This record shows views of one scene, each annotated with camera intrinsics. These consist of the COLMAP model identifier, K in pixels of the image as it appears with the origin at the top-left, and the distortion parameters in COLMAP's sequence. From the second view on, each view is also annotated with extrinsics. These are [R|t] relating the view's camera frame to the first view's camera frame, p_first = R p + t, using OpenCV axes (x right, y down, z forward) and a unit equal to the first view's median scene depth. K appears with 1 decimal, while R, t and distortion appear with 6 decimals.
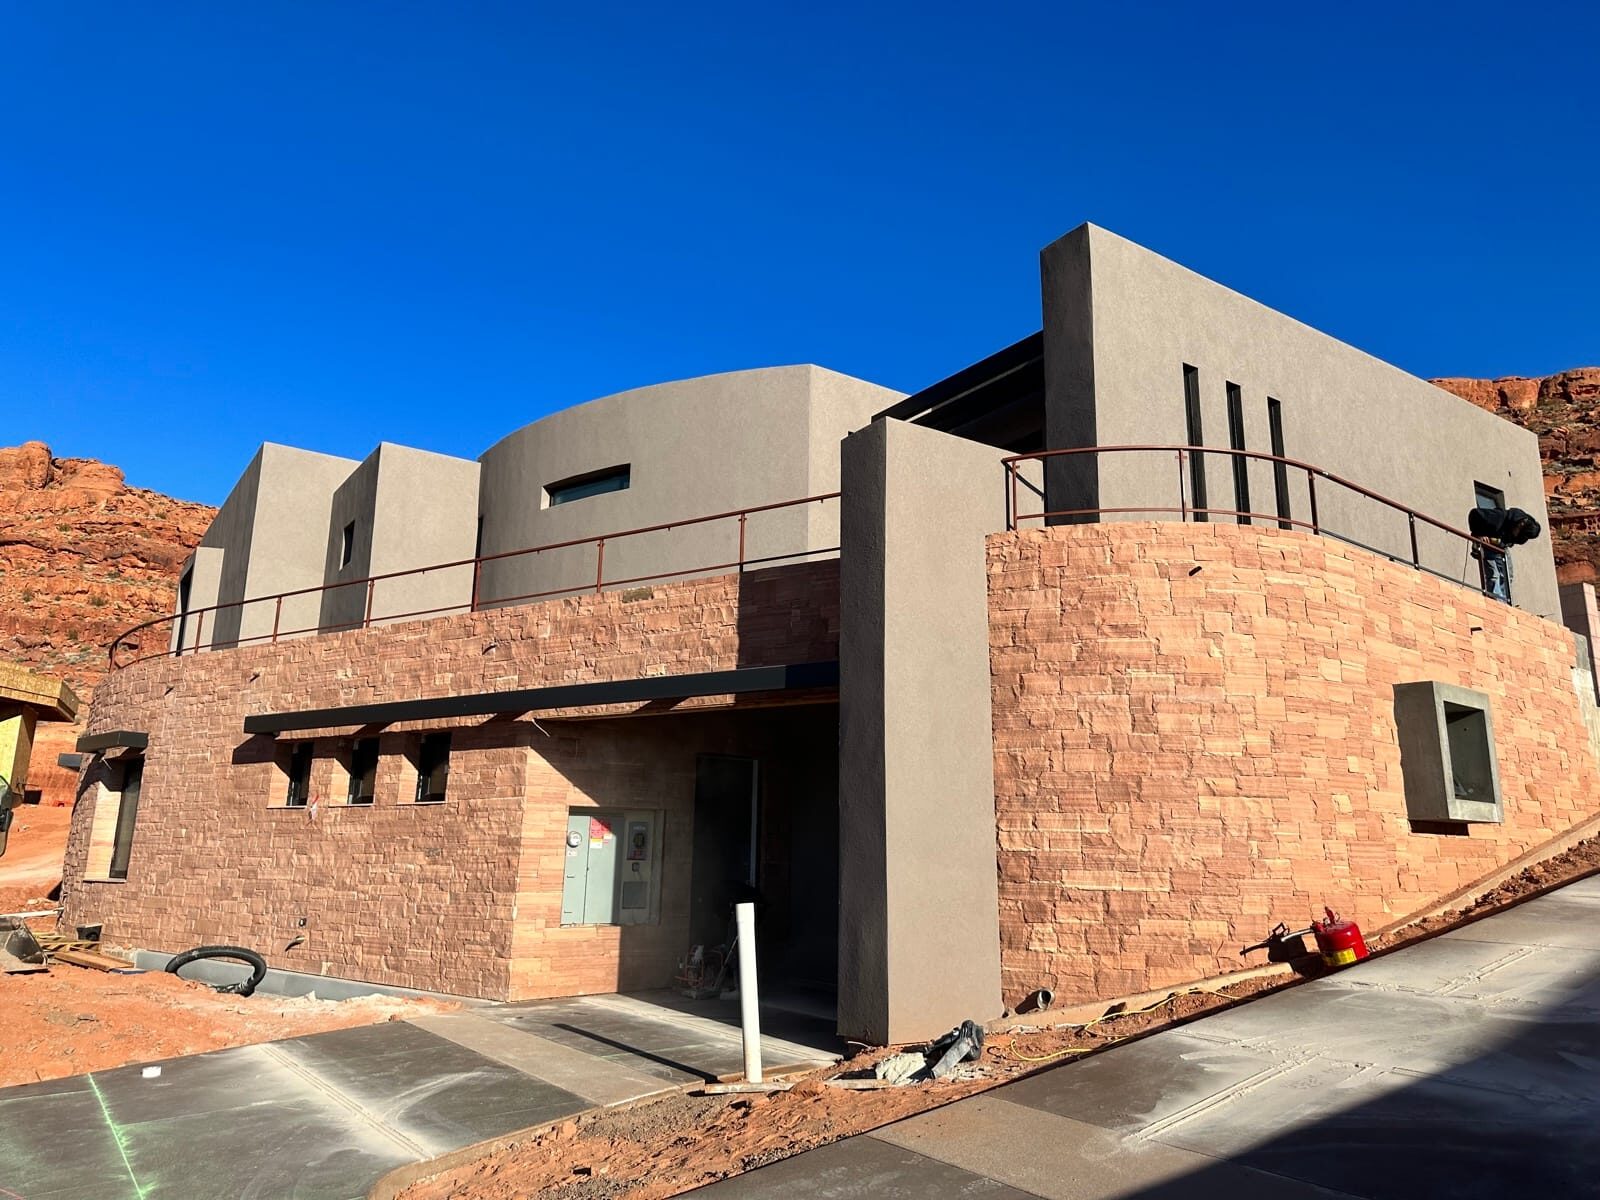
lens RADIAL K [[1124.7, 0, 806.6], [0, 1124.7, 597.0], [0, 0, 1]] dist [0.071956, -0.088621]
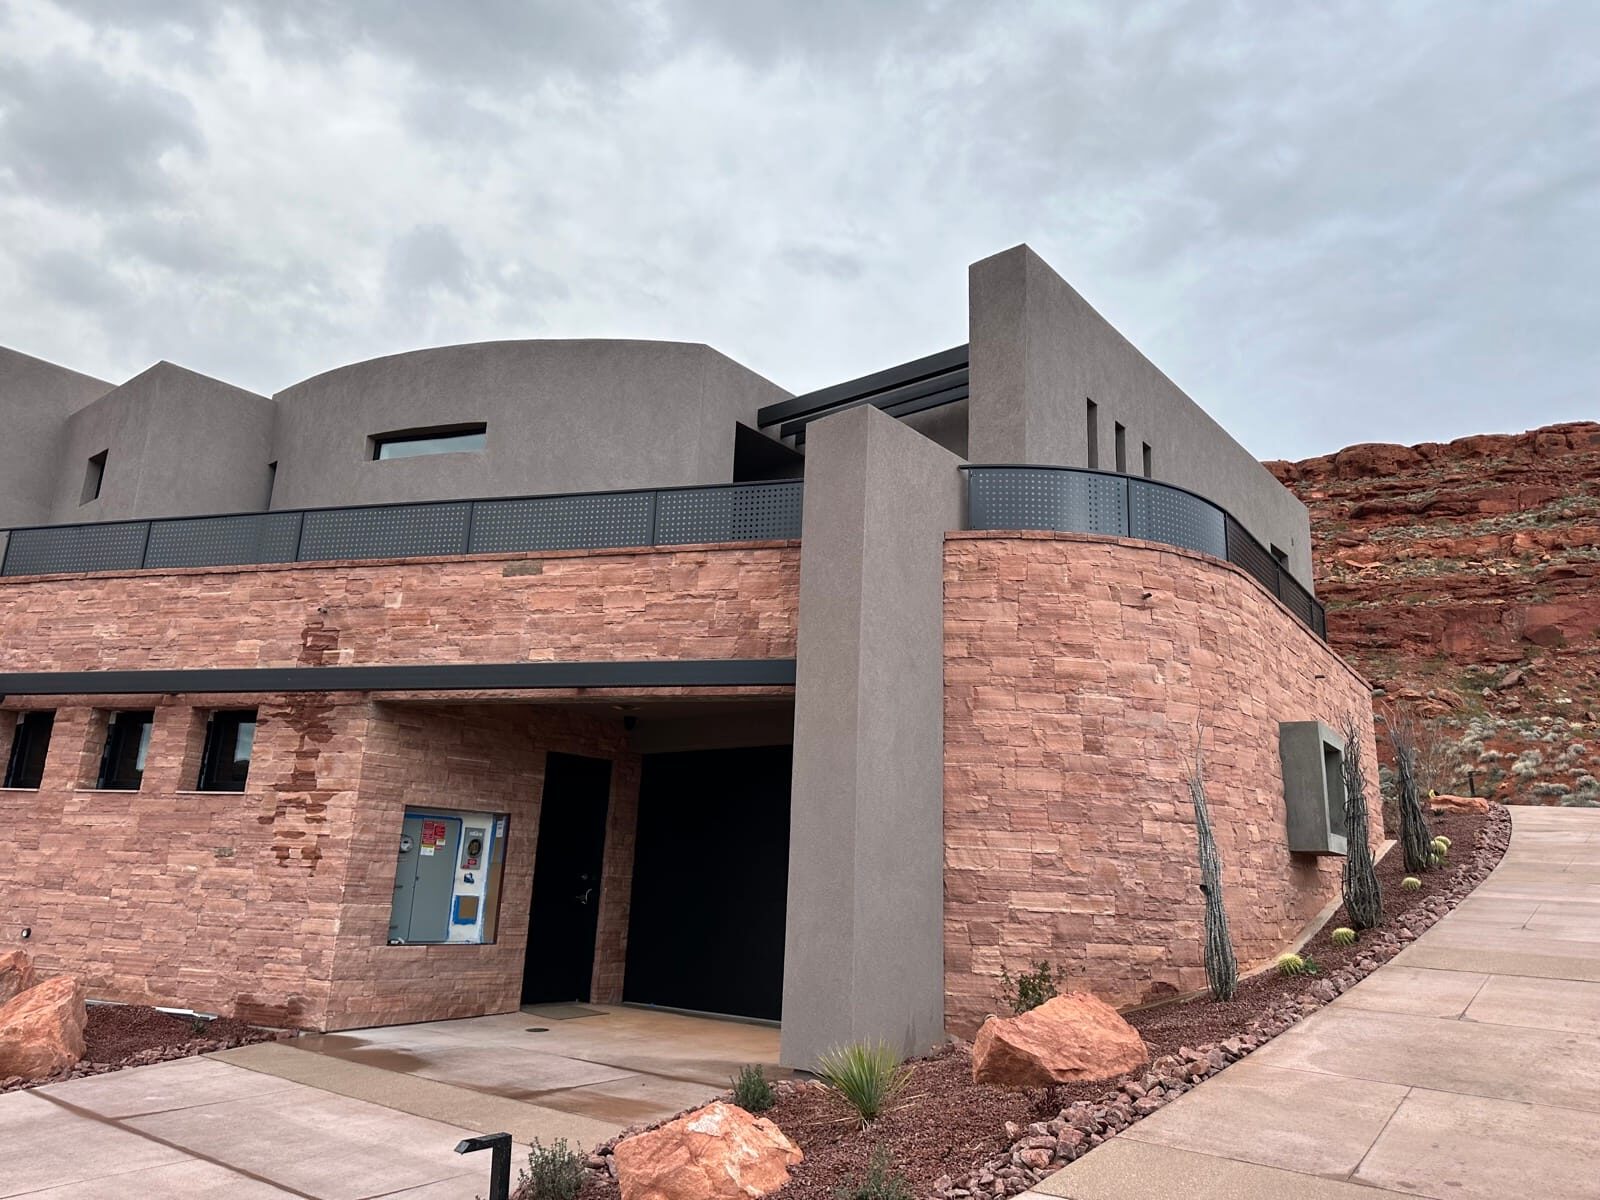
lens RADIAL K [[1124.7, 0, 812.2], [0, 1124.7, 596.9], [0, 0, 1]] dist [0.071956, -0.088621]
pose [[0.958858, 0.093125, 0.268176, -0.210040], [-0.088962, 0.995651, -0.027661, 0.030568], [-0.269586, 0.002666, 0.962973, 0.104860]]
